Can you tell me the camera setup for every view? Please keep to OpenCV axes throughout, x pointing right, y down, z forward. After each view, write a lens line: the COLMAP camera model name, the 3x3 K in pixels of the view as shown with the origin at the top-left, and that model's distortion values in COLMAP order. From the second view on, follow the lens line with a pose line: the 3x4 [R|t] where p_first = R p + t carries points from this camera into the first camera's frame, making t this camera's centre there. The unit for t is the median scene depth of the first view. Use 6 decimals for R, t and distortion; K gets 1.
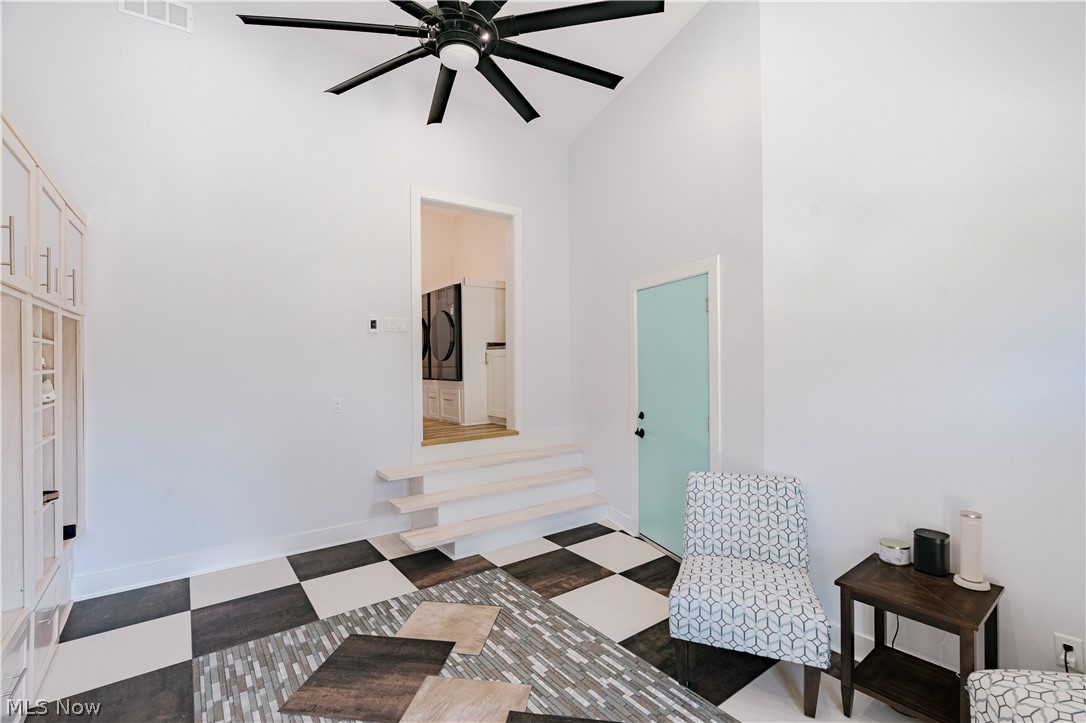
lens RADIAL K [[495.8, 0, 542.6], [0, 495.8, 359.8], [0, 0, 1]] dist [0.000842, 0.000030]
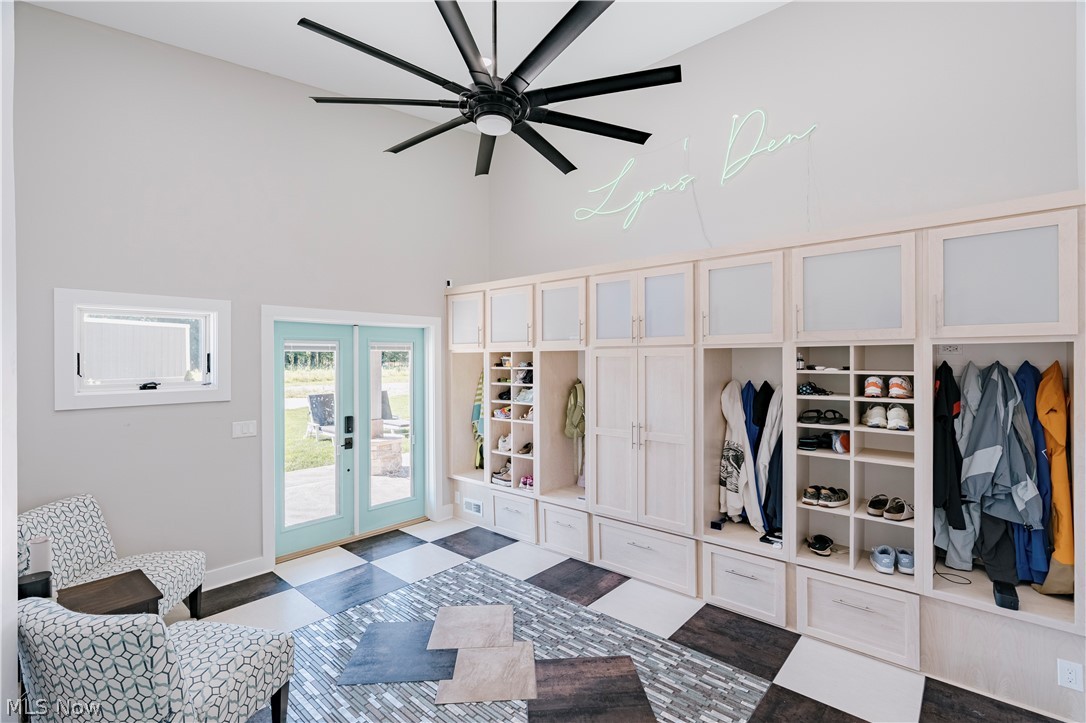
lens RADIAL K [[495.8, 0, 544.0], [0, 495.8, 360.6], [0, 0, 1]] dist [0.000842, 0.000030]
pose [[-0.977872, 0.013448, -0.208771, -0.038679], [0.013189, 0.999910, 0.002636, -0.082161], [0.208788, -0.000176, -0.977961, 2.074853]]
